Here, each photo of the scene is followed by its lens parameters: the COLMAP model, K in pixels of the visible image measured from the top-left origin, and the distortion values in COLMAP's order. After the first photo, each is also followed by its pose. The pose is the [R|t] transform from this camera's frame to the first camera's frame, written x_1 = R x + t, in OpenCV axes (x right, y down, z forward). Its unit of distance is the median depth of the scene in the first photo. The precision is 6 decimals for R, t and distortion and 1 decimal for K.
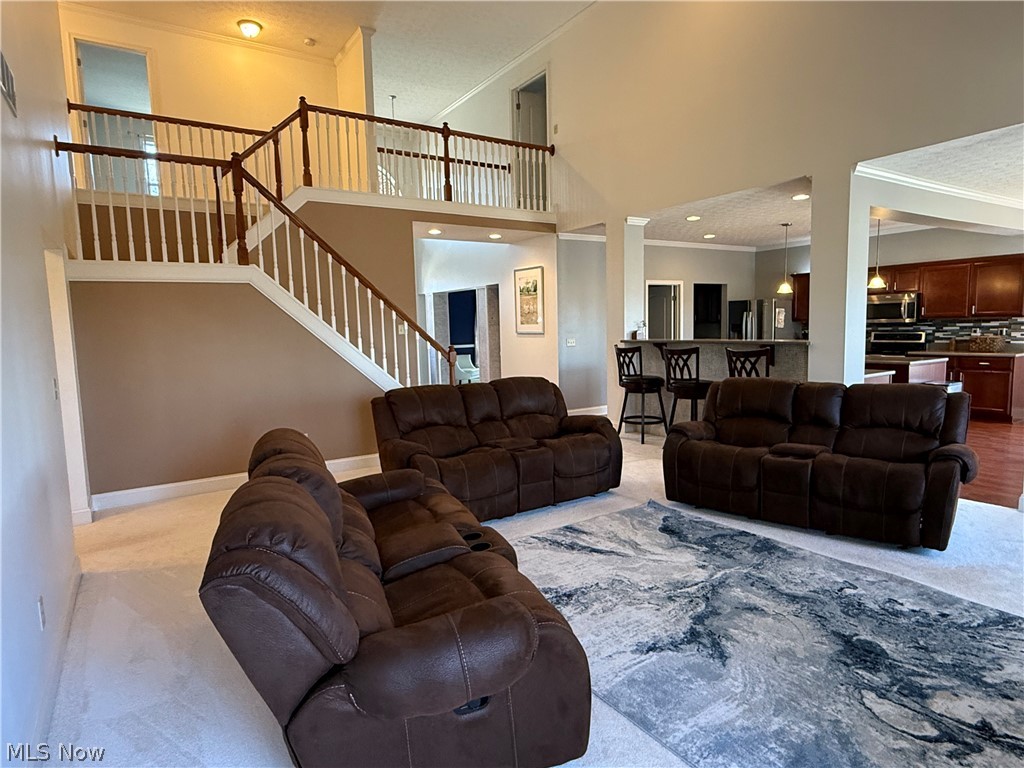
lens RADIAL K [[591.5, 0, 514.7], [0, 591.5, 392.2], [0, 0, 1]] dist [0.004389, -0.003151]
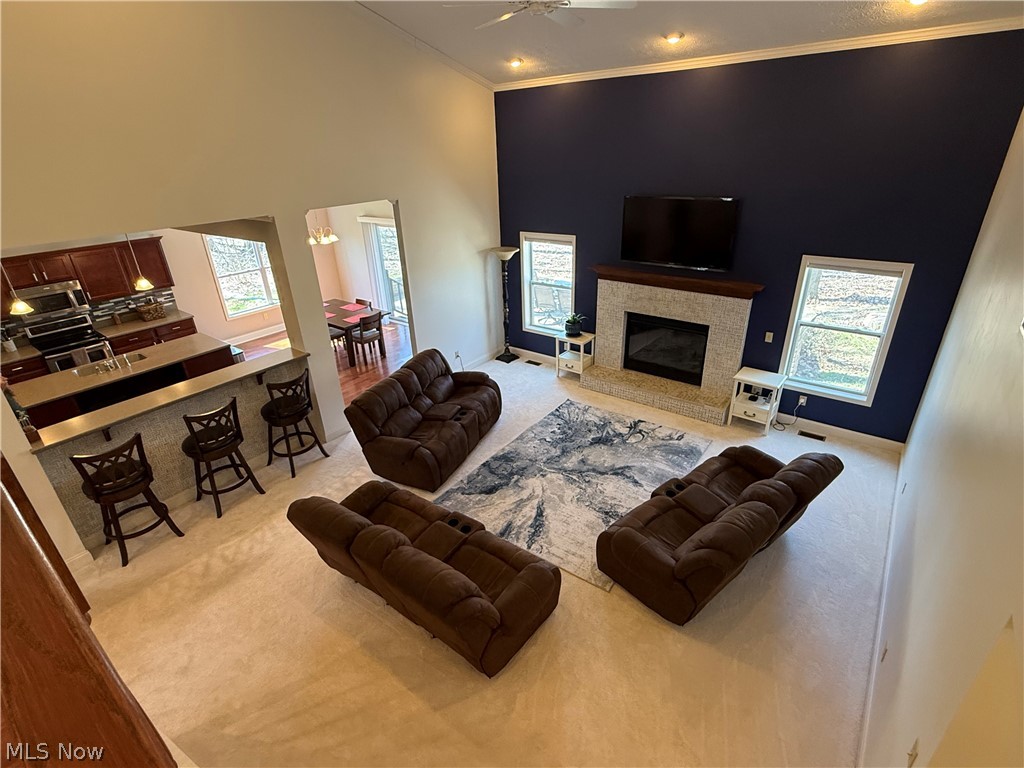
lens RADIAL K [[503.7, 0, 514.9], [0, 503.7, 381.3], [0, 0, 1]] dist [-0.003479, 0.002290]
pose [[-0.330692, -0.364532, 0.870494, -0.771967], [0.149549, 0.890493, 0.429719, -0.554537], [-0.931814, 0.272286, -0.239964, 1.145516]]
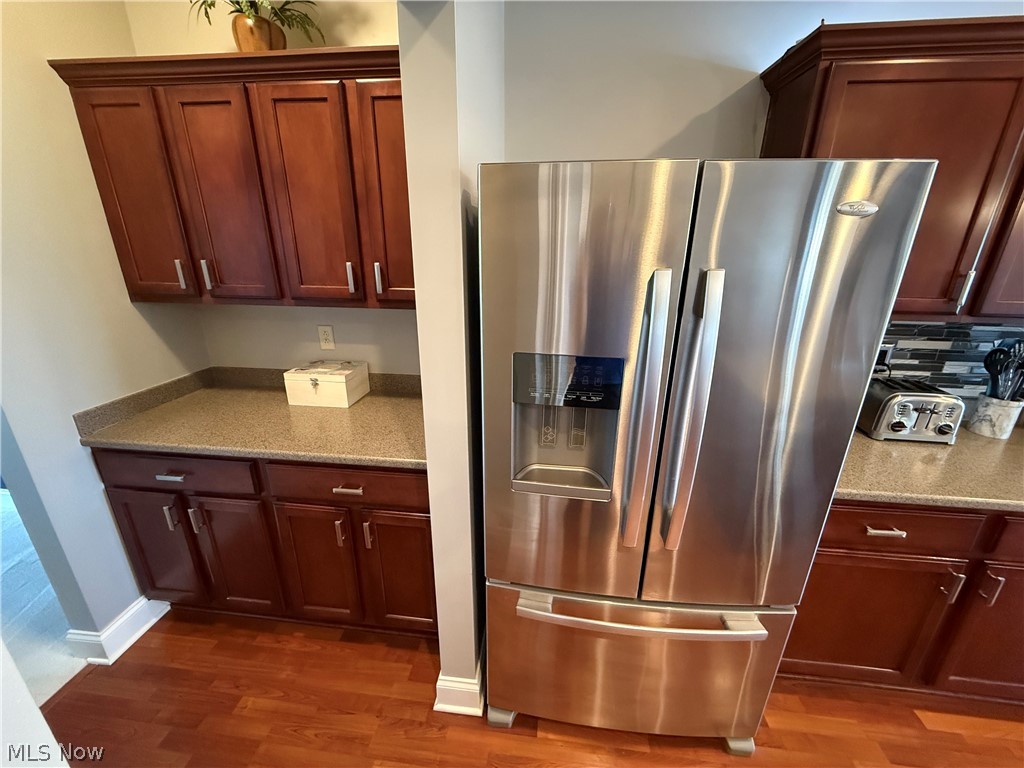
lens RADIAL K [[411.5, 0, 516.4], [0, 411.5, 381.5], [0, 0, 1]] dist [0.002461, 0.000817]
pose [[0.636746, -0.214117, 0.740748, 0.755570], [0.058991, 0.971383, 0.230074, -0.332883], [-0.768814, -0.102801, 0.631156, 2.403815]]
